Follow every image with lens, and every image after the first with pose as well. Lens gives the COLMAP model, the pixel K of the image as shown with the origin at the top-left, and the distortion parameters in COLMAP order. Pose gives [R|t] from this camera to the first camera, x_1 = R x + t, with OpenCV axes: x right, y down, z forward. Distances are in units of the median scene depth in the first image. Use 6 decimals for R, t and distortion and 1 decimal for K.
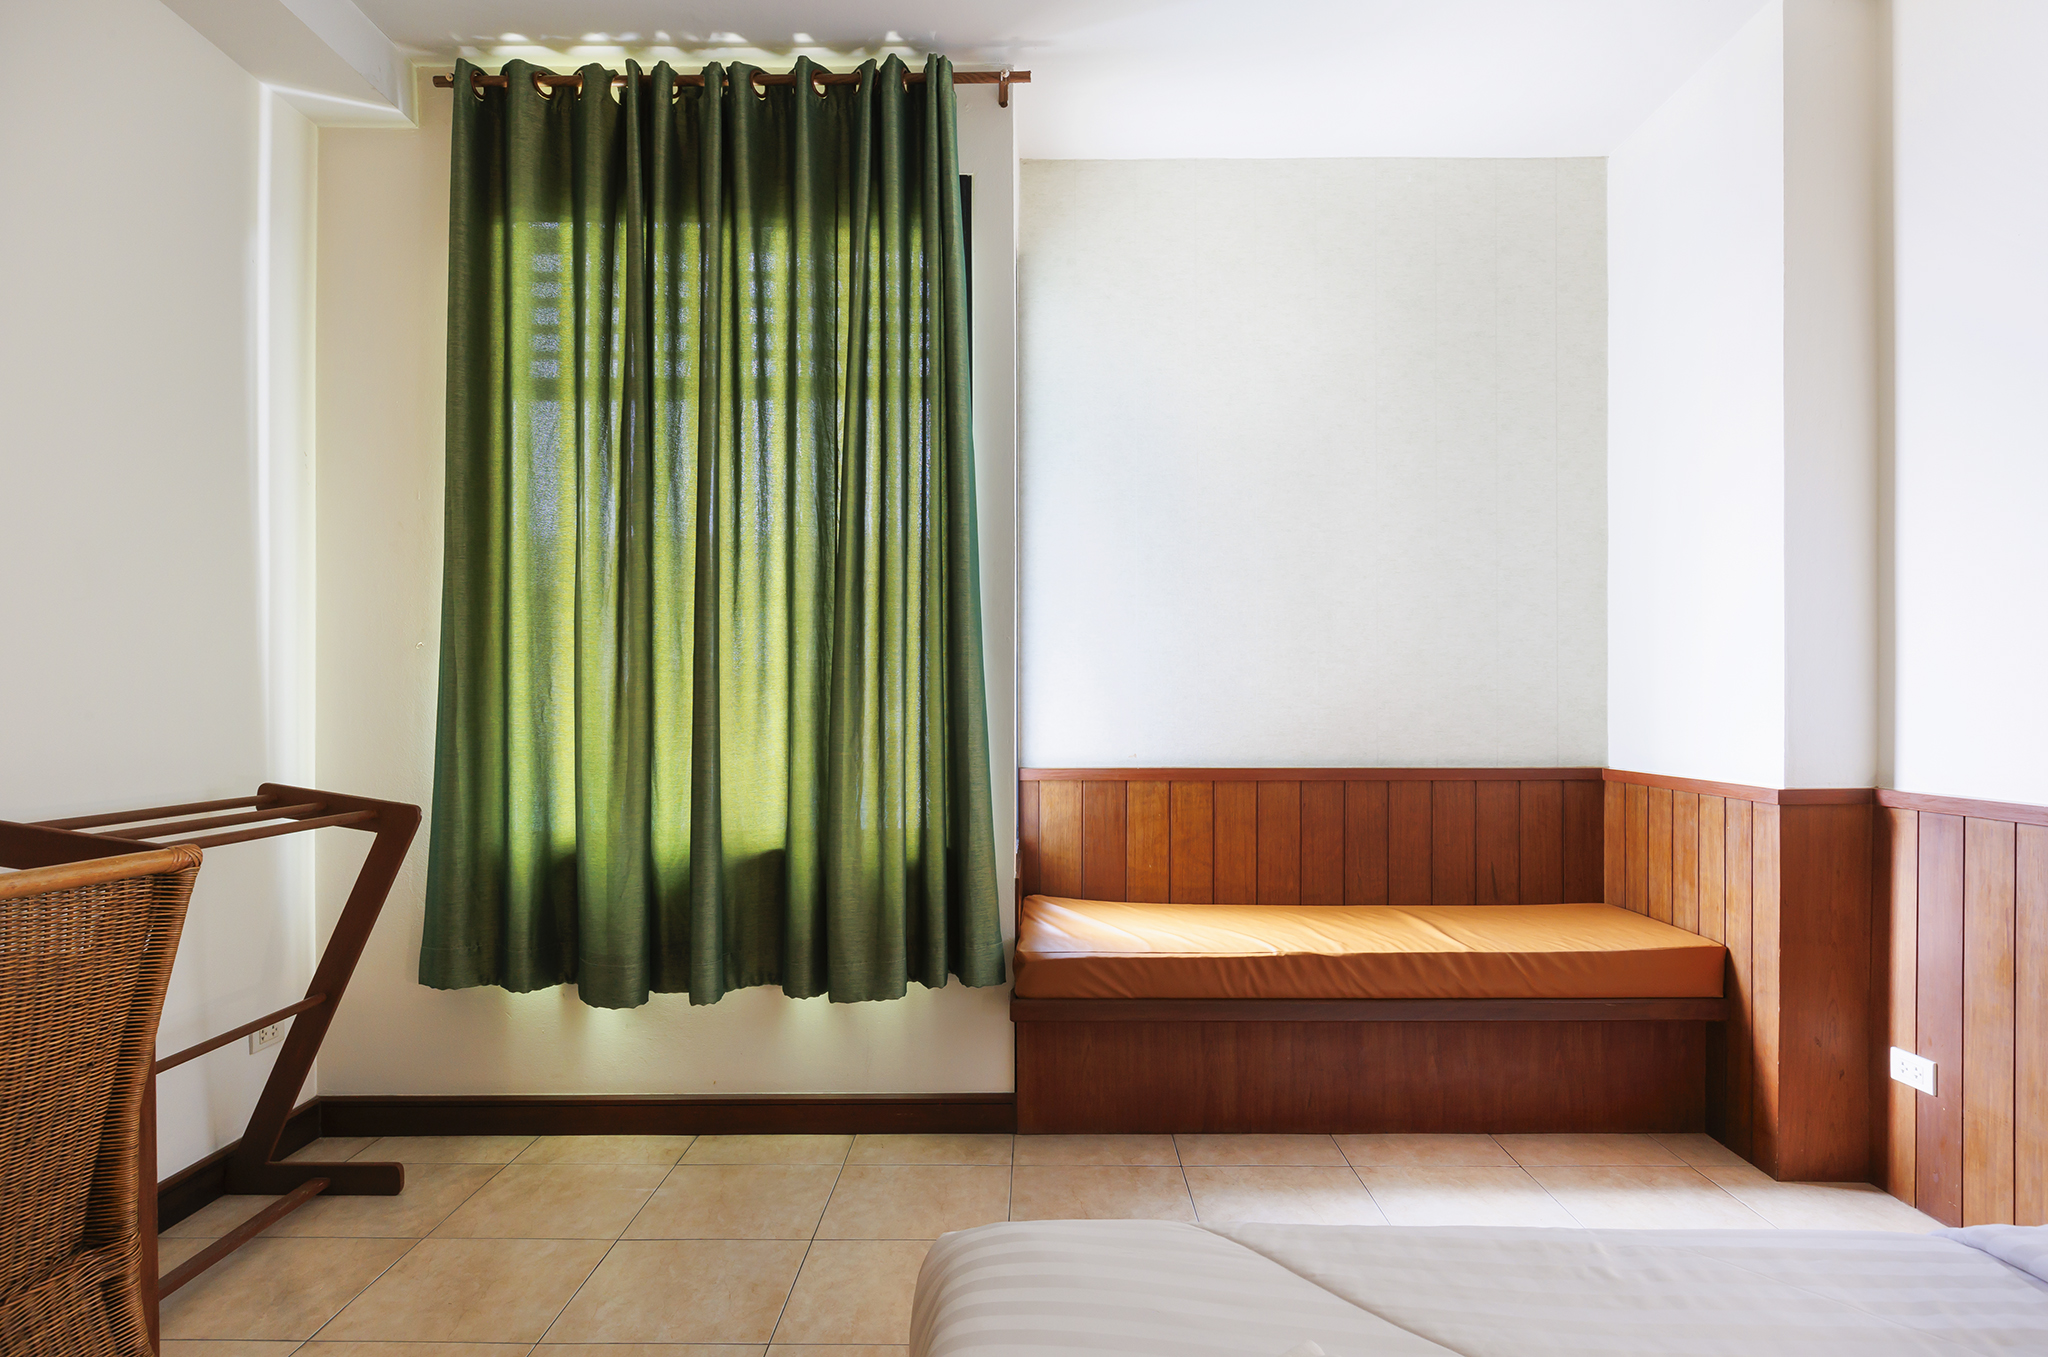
lens RADIAL K [[1219.8, 0, 1033.2], [0, 1219.8, 695.3], [0, 0, 1]] dist [-0.005424, 0.001918]
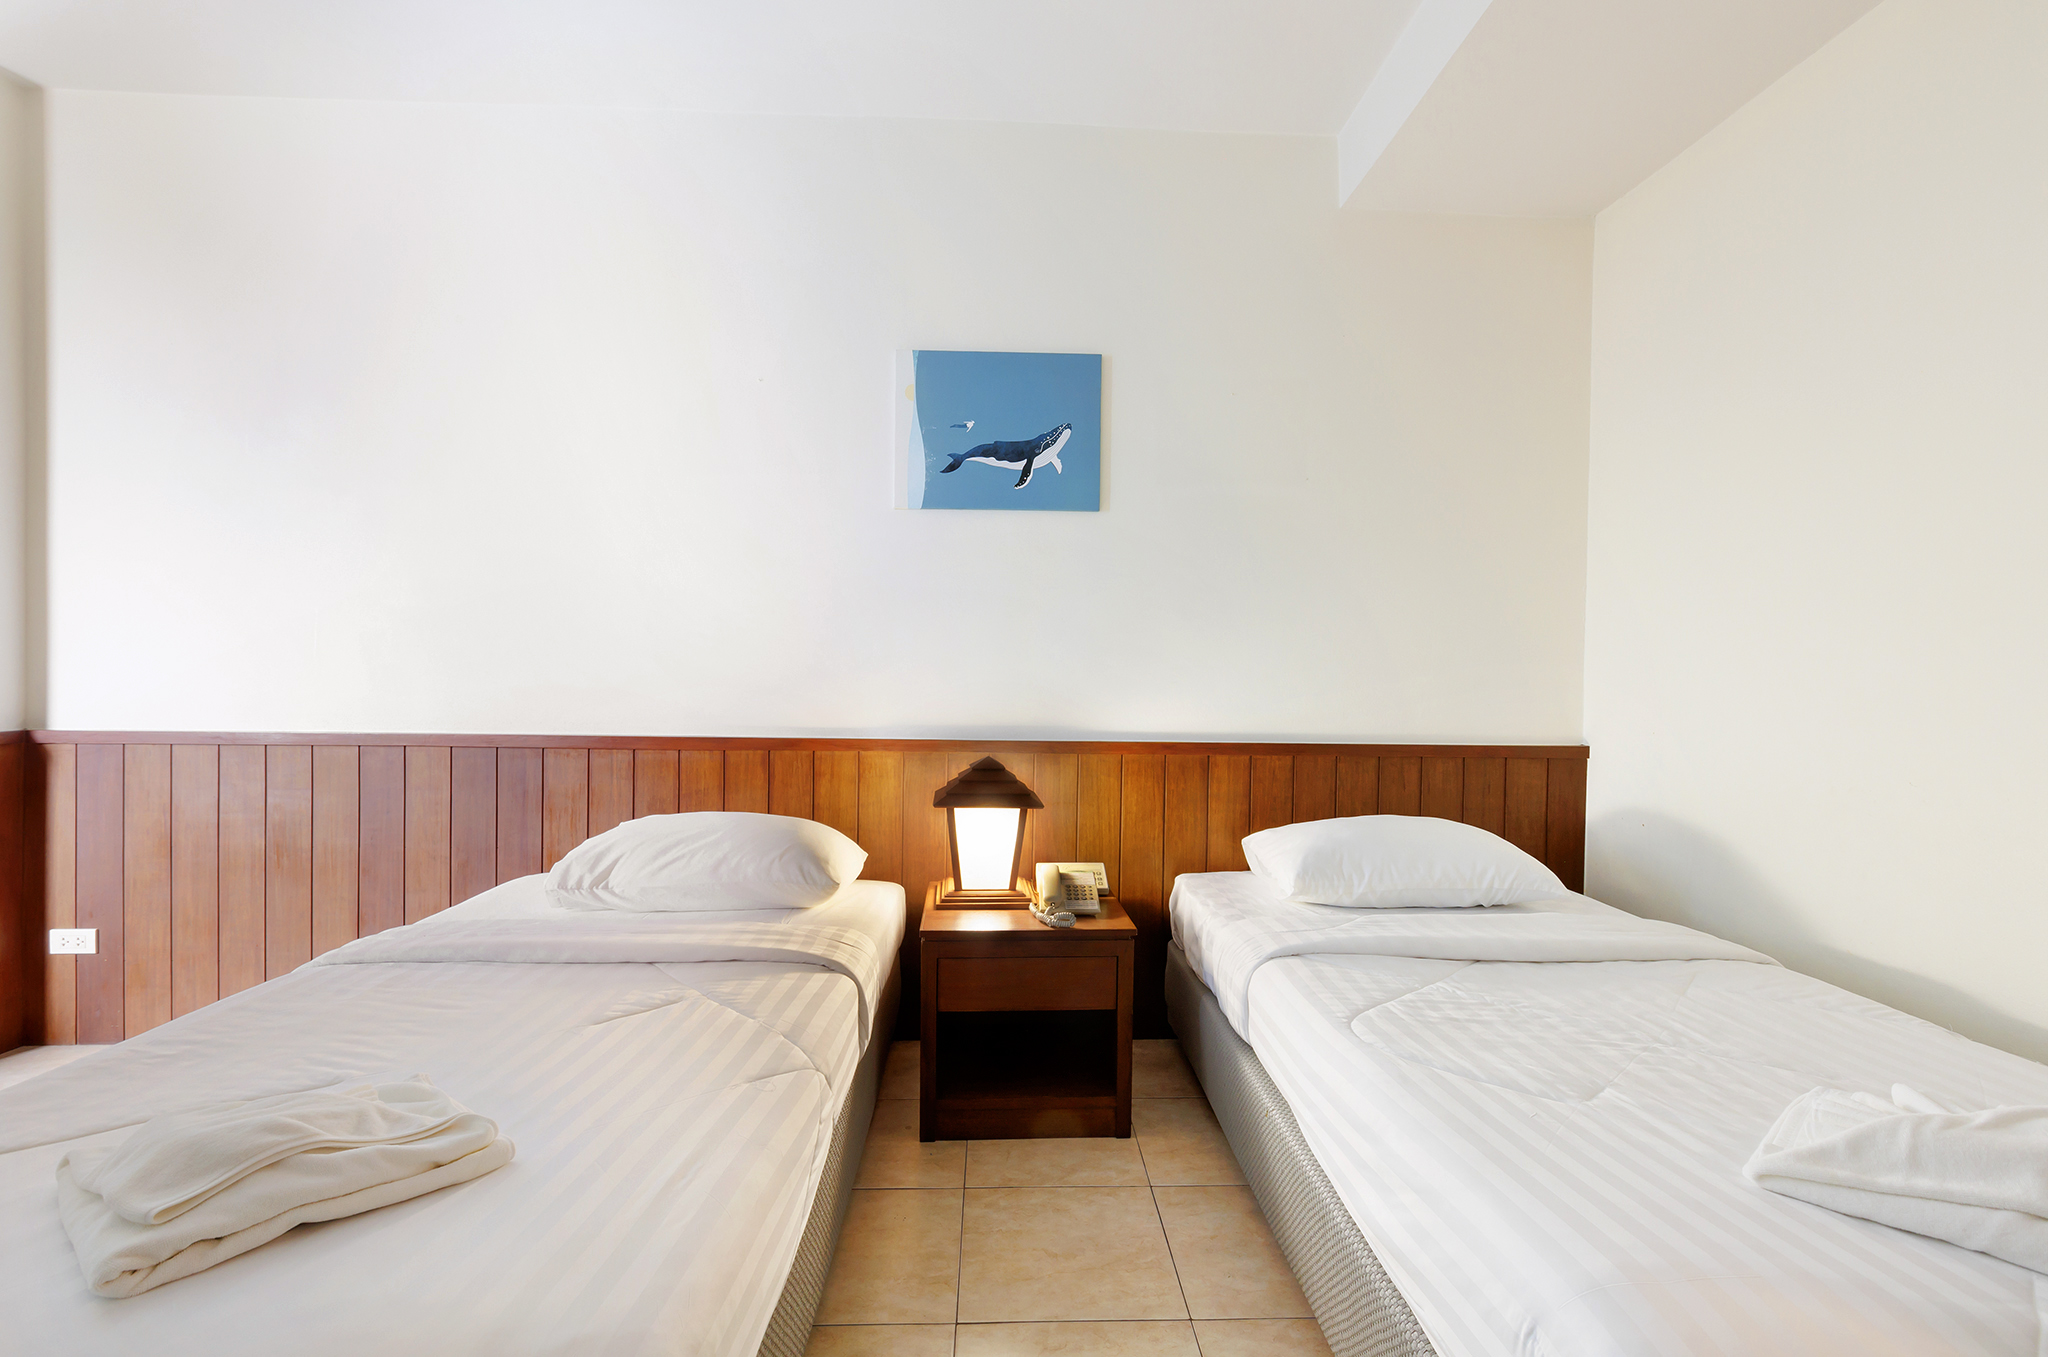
lens RADIAL K [[928.4, 0, 1029.4], [0, 928.4, 677.8], [0, 0, 1]] dist [0.002414, -0.001350]
pose [[-0.027434, -0.012829, 0.999541, -0.269337], [-0.013037, 0.999837, 0.012475, -0.002103], [-0.999539, -0.012689, -0.027597, -0.000511]]
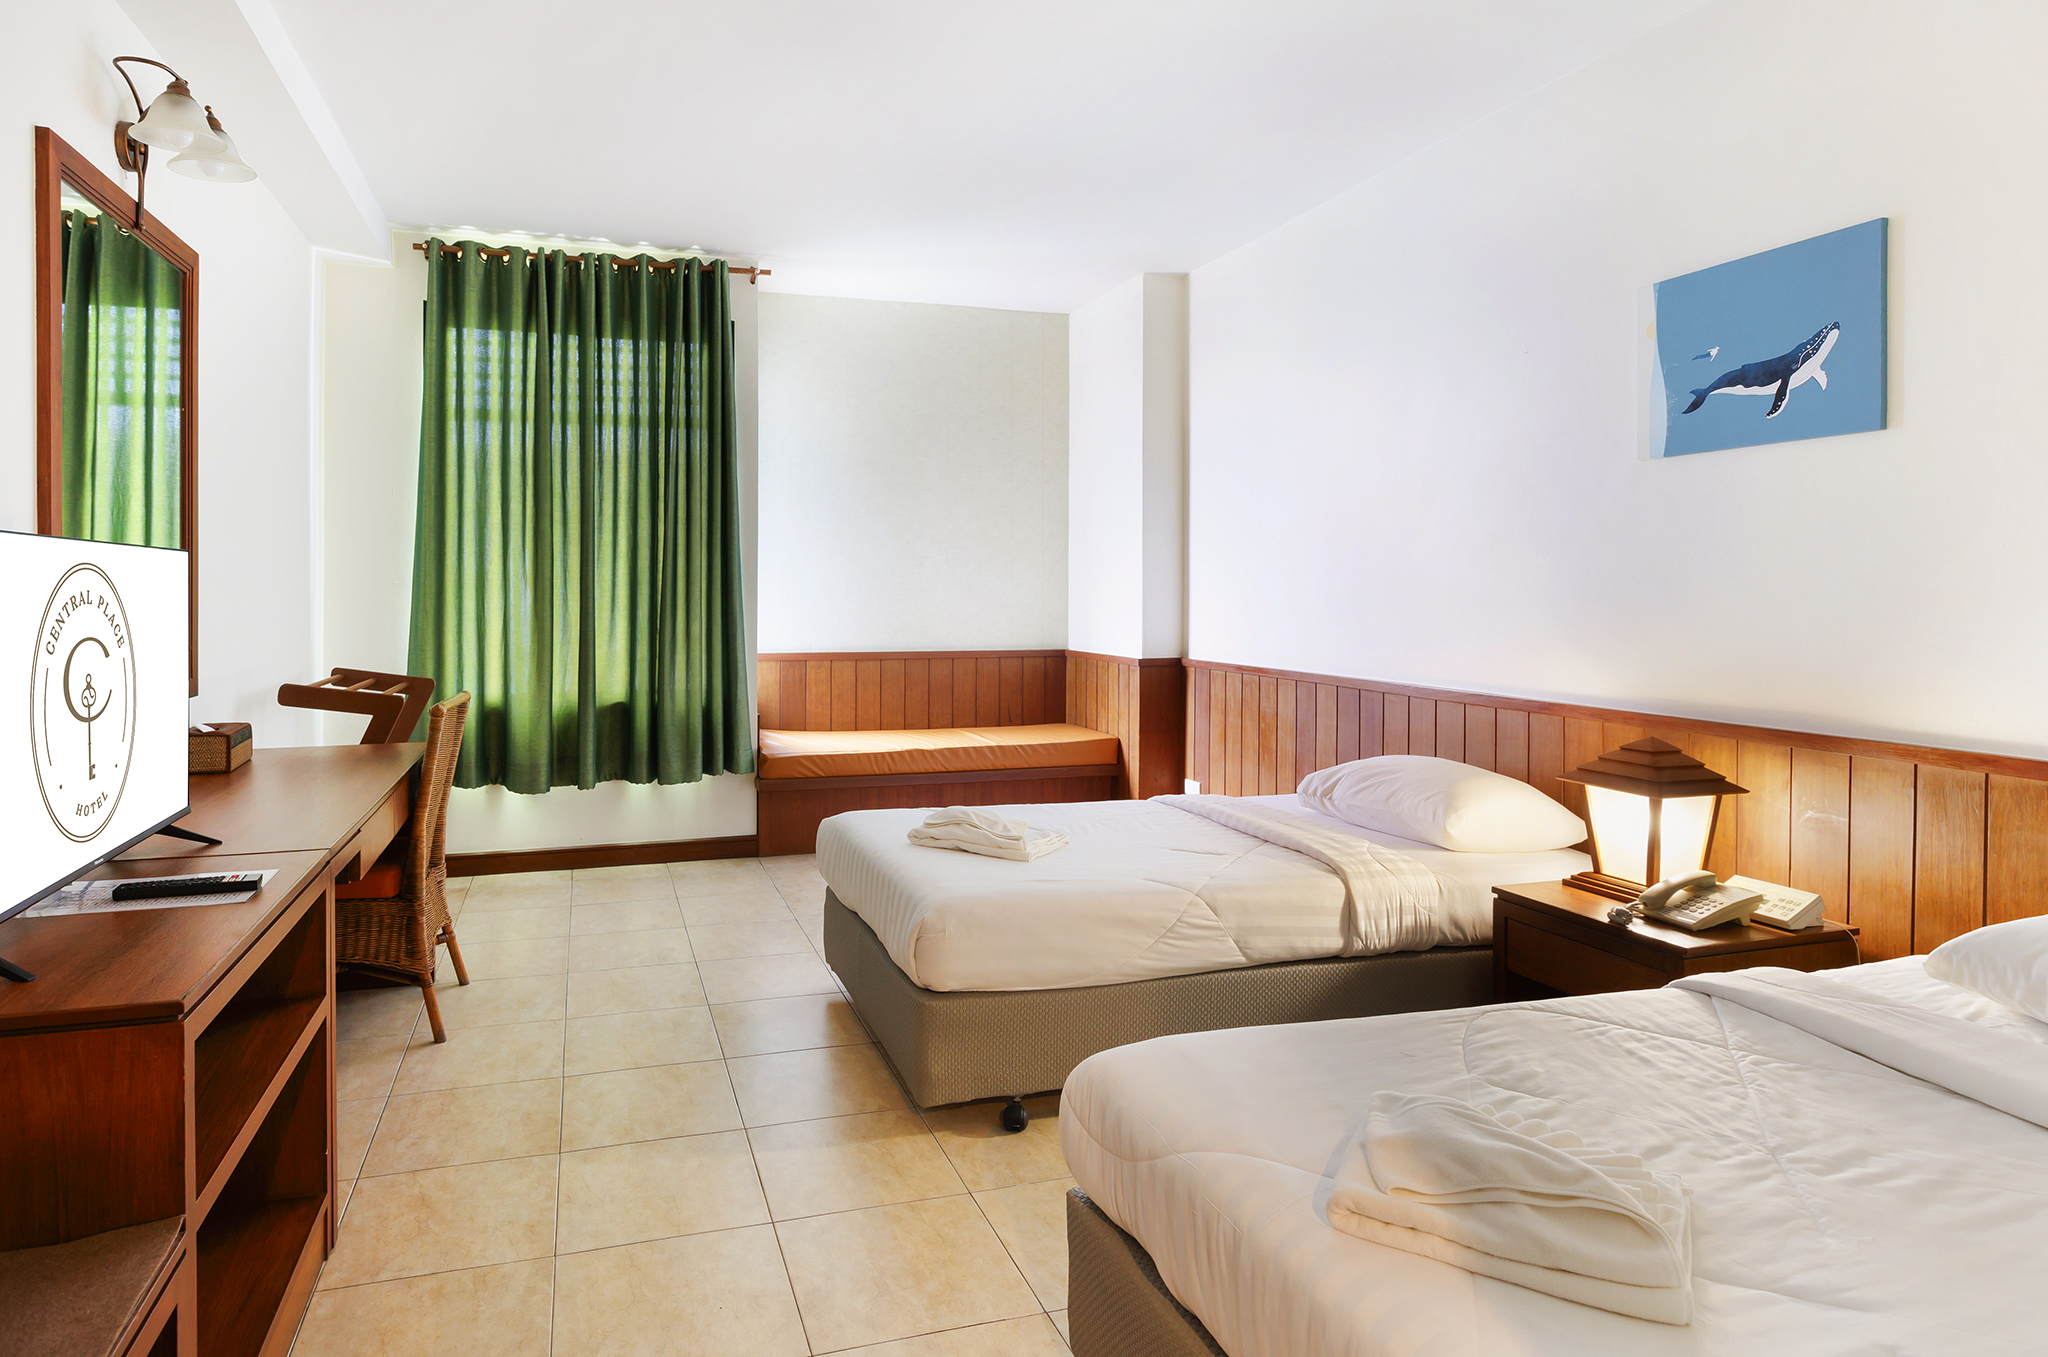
lens RADIAL K [[1141.1, 0, 917.9], [0, 1141.1, 598.8], [0, 0, 1]] dist [0.007240, 0.000504]
pose [[0.961566, -0.000397, 0.274574, -0.259437], [-0.002398, 0.999949, 0.009844, -0.039180], [-0.274564, -0.010124, 0.961515, -0.703319]]
